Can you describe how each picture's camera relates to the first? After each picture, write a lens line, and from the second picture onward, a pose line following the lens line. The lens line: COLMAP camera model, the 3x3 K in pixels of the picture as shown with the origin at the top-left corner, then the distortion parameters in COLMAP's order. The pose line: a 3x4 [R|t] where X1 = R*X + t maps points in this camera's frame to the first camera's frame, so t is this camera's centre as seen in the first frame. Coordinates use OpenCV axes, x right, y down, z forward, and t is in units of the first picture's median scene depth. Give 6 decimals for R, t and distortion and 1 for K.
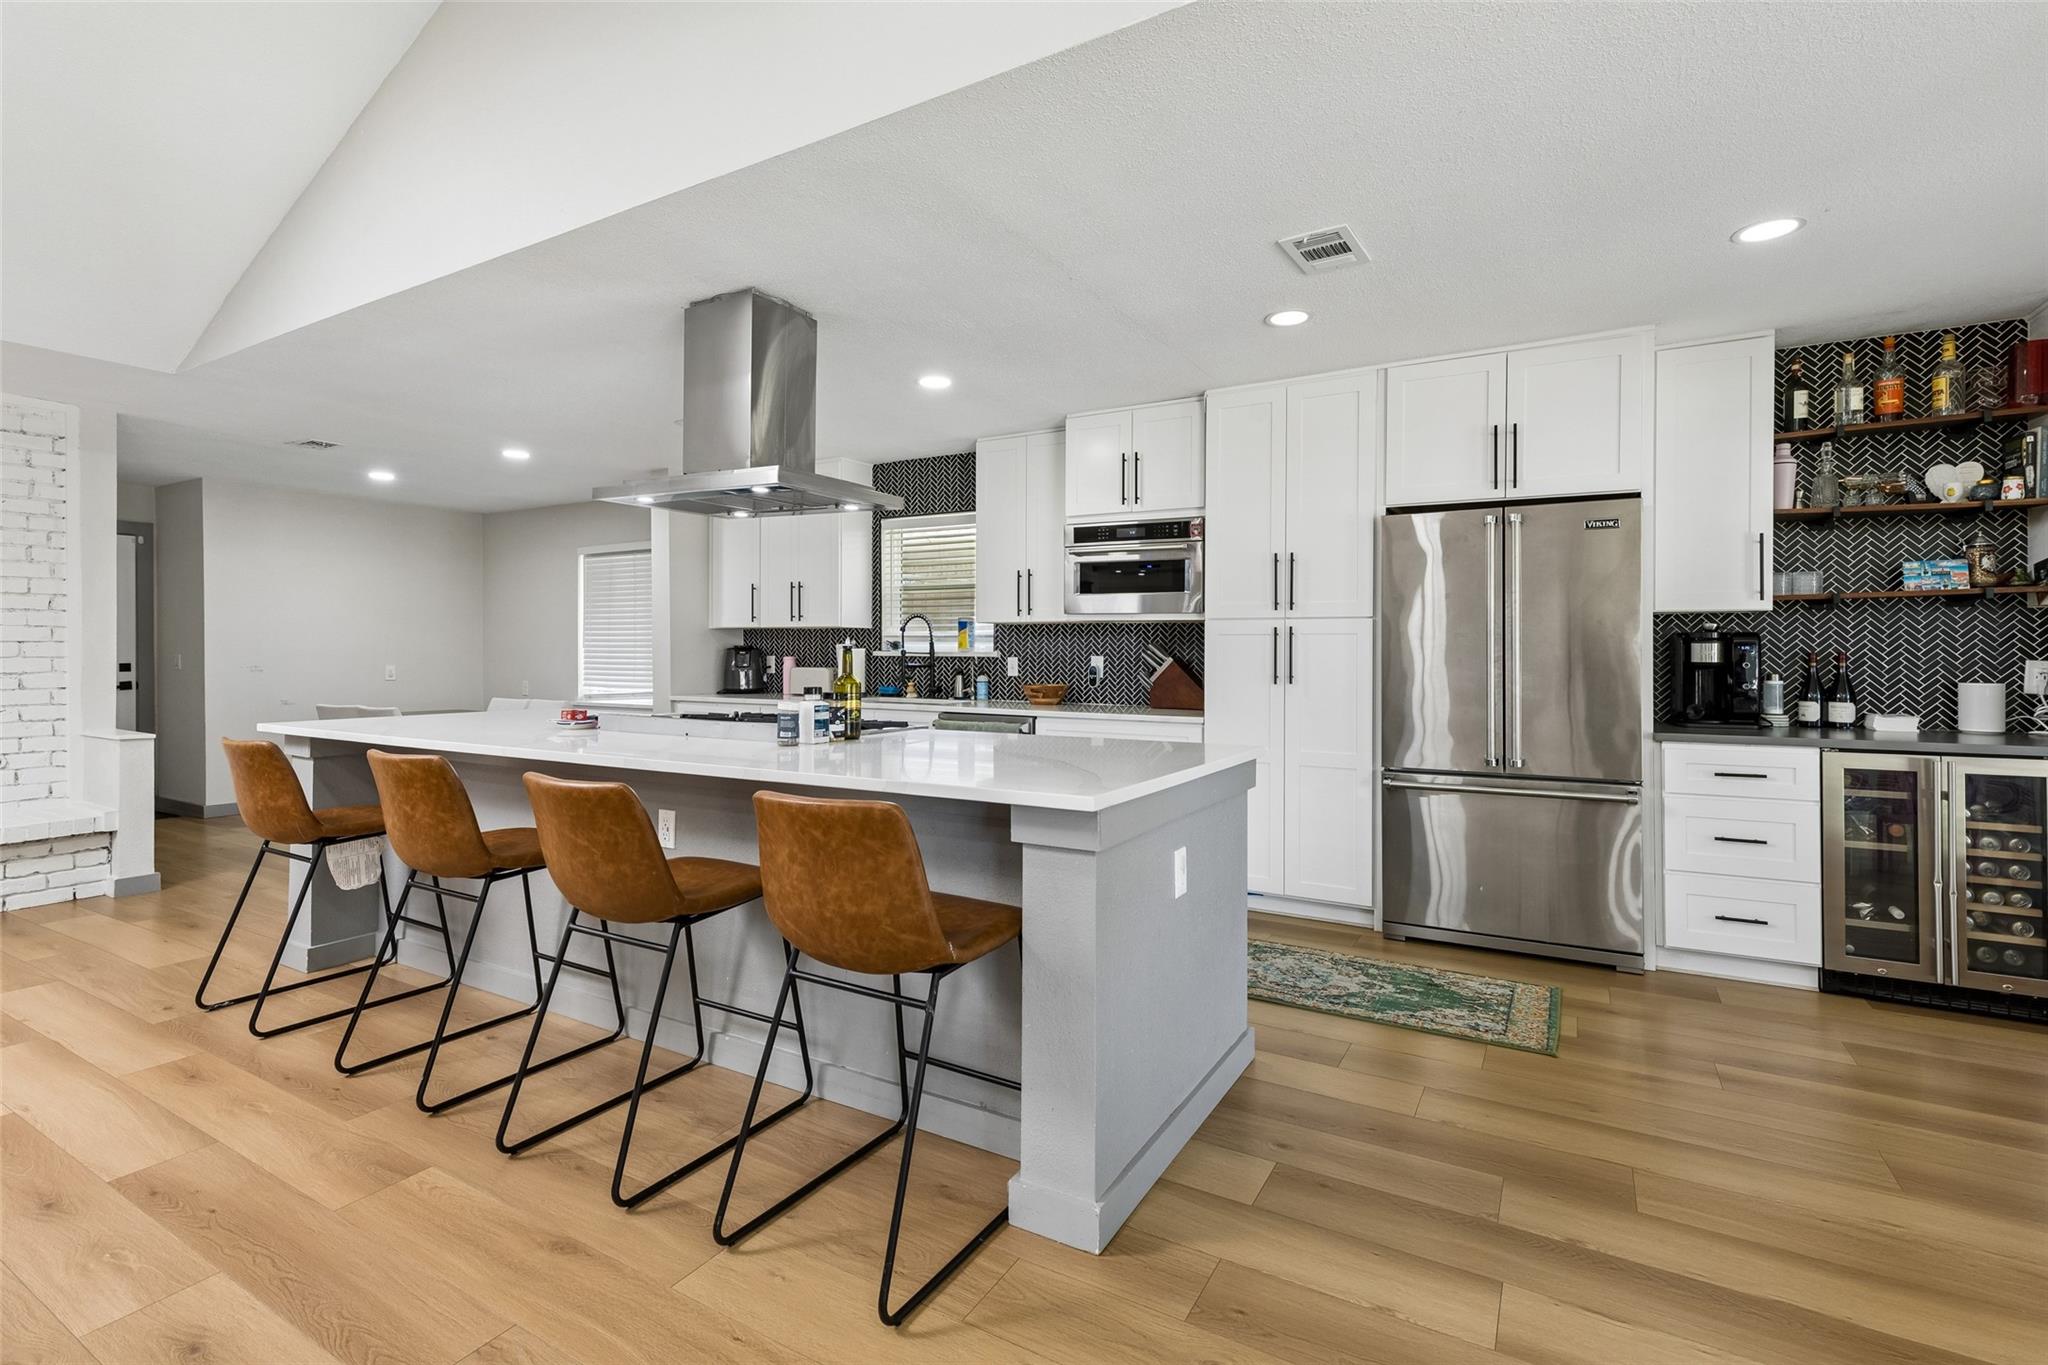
lens RADIAL K [[929.7, 0, 1049.3], [0, 929.7, 650.5], [0, 0, 1]] dist [0.009539, -0.001153]
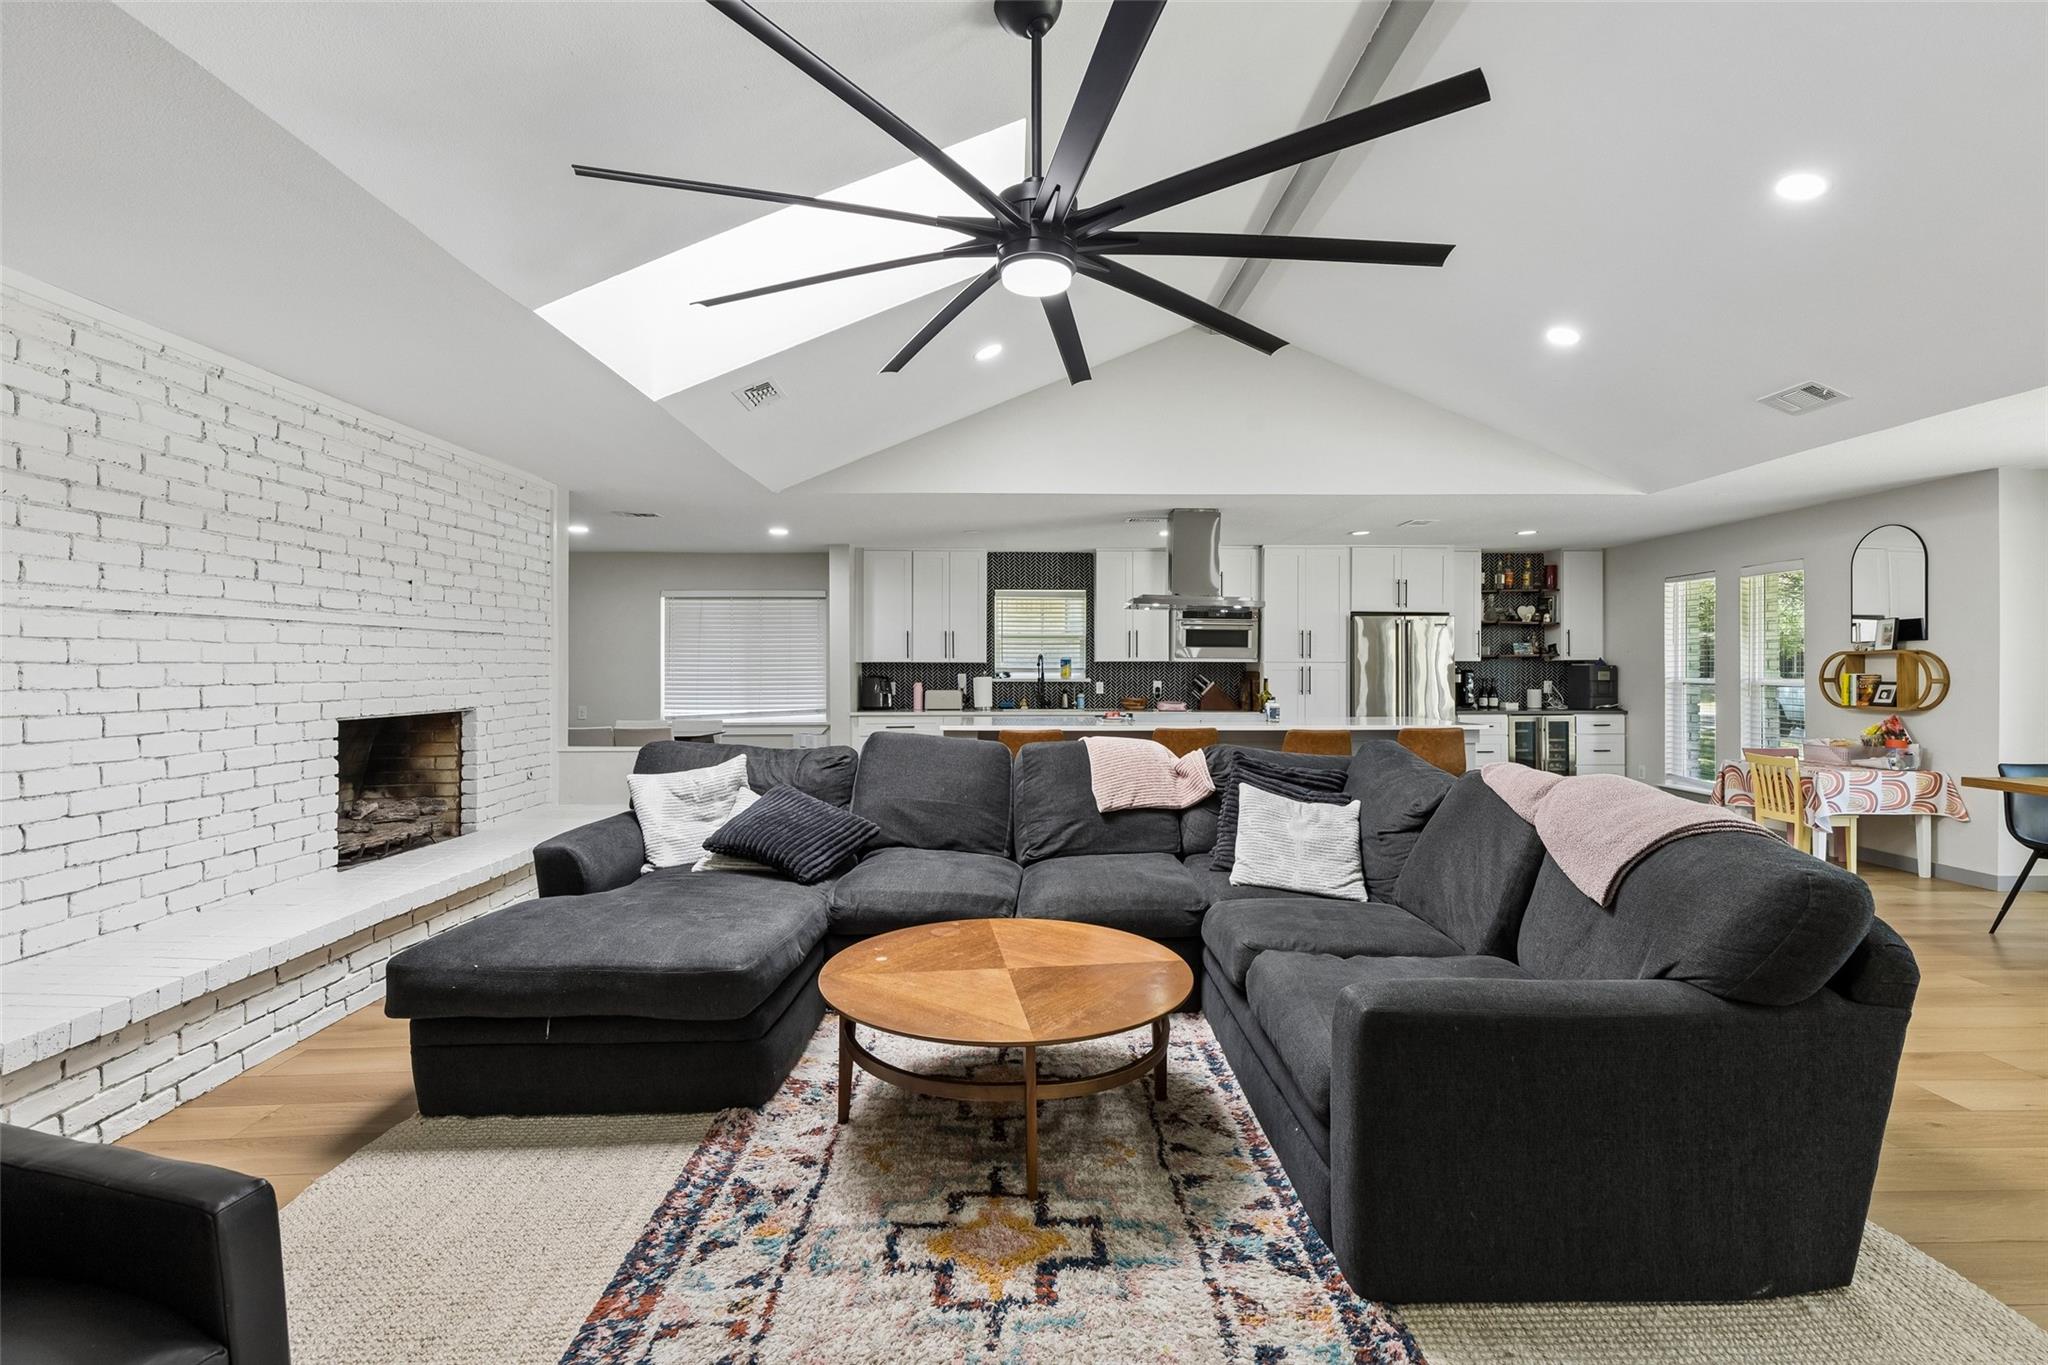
lens RADIAL K [[929.7, 0, 1026.8], [0, 929.7, 672.9], [0, 0, 1]] dist [0.009539, -0.001153]
pose [[0.855748, -0.003070, 0.517383, -1.485092], [0.001464, 0.999993, 0.003512, -0.021581], [-0.517390, -0.002248, 0.855747, -0.480425]]
